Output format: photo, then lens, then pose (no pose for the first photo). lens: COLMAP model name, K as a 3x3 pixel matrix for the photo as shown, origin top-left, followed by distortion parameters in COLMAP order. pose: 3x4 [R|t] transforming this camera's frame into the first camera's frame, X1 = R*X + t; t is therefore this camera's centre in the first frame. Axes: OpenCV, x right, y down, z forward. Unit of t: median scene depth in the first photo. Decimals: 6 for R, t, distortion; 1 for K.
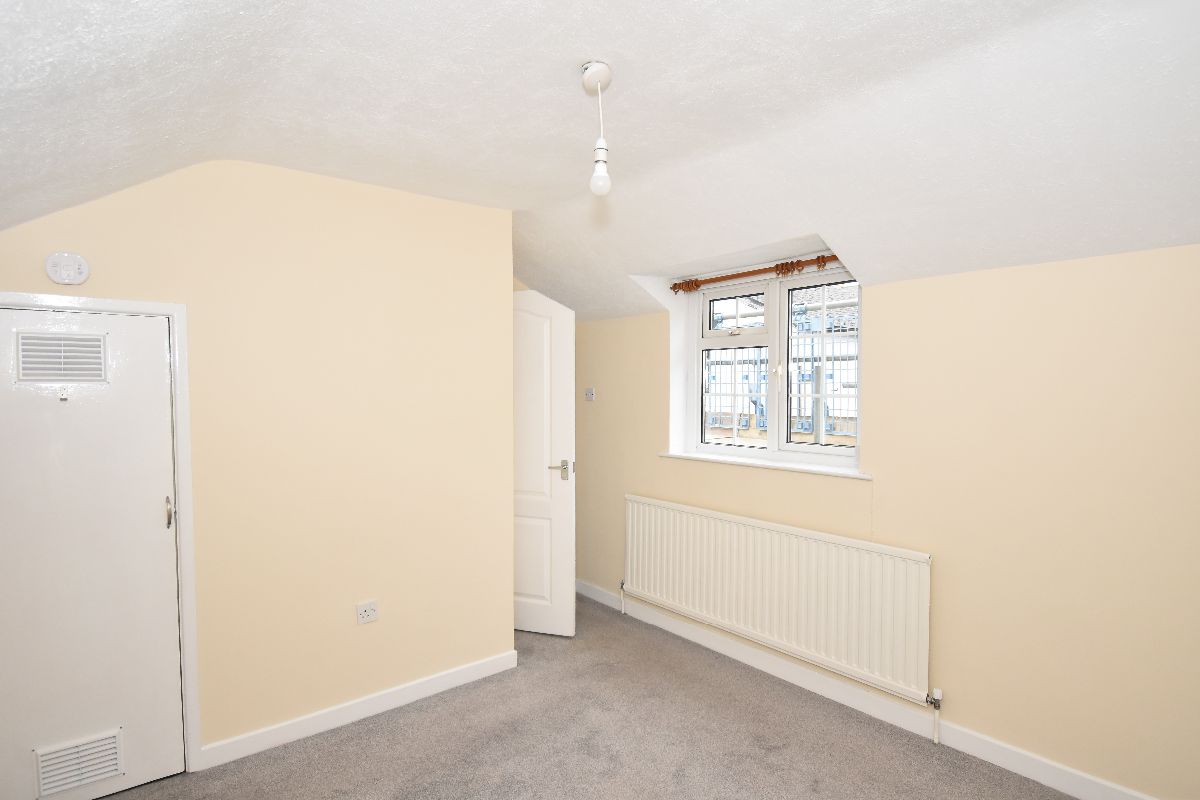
lens RADIAL K [[656.0, 0, 595.4], [0, 656.0, 396.6], [0, 0, 1]] dist [0.012658, -0.014895]
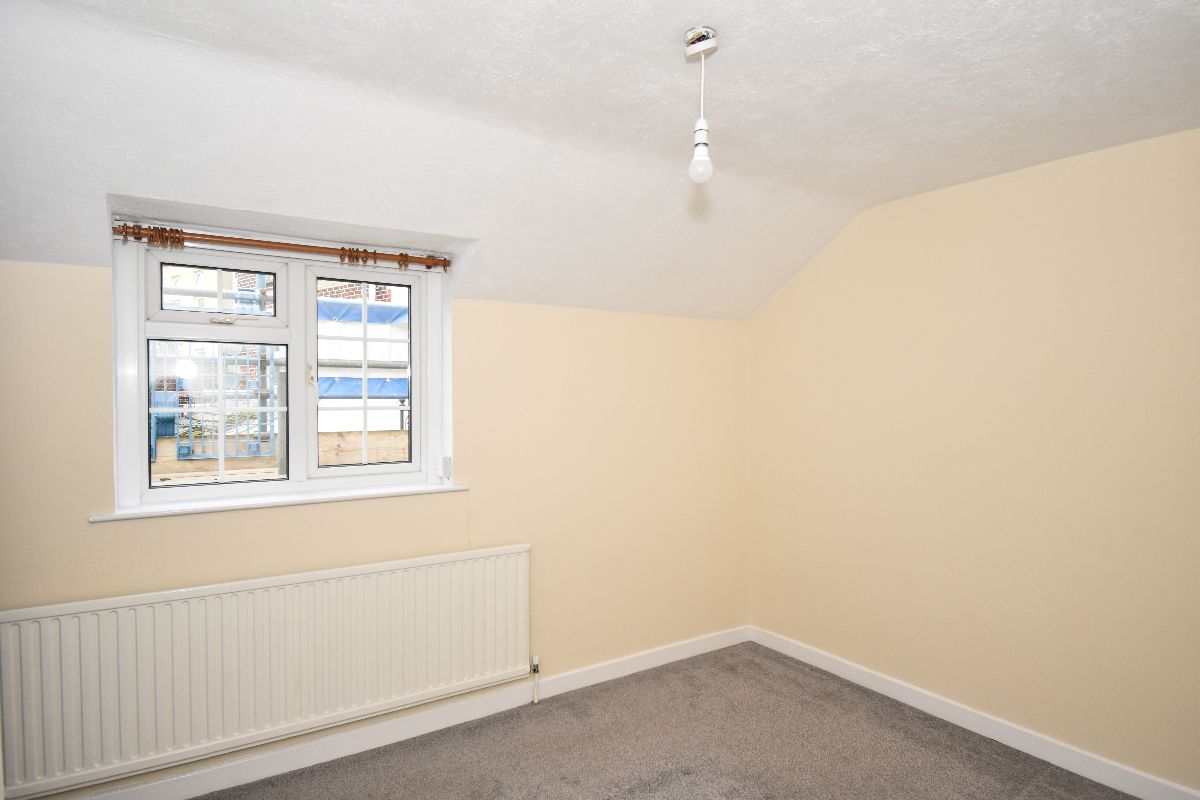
lens RADIAL K [[656.0, 0, 608.3], [0, 656.0, 400.8], [0, 0, 1]] dist [0.012658, -0.014895]
pose [[0.092905, -0.012180, 0.995600, -0.521114], [0.009161, 0.999893, 0.011378, -0.019066], [-0.995633, 0.008063, 0.093007, 0.626679]]
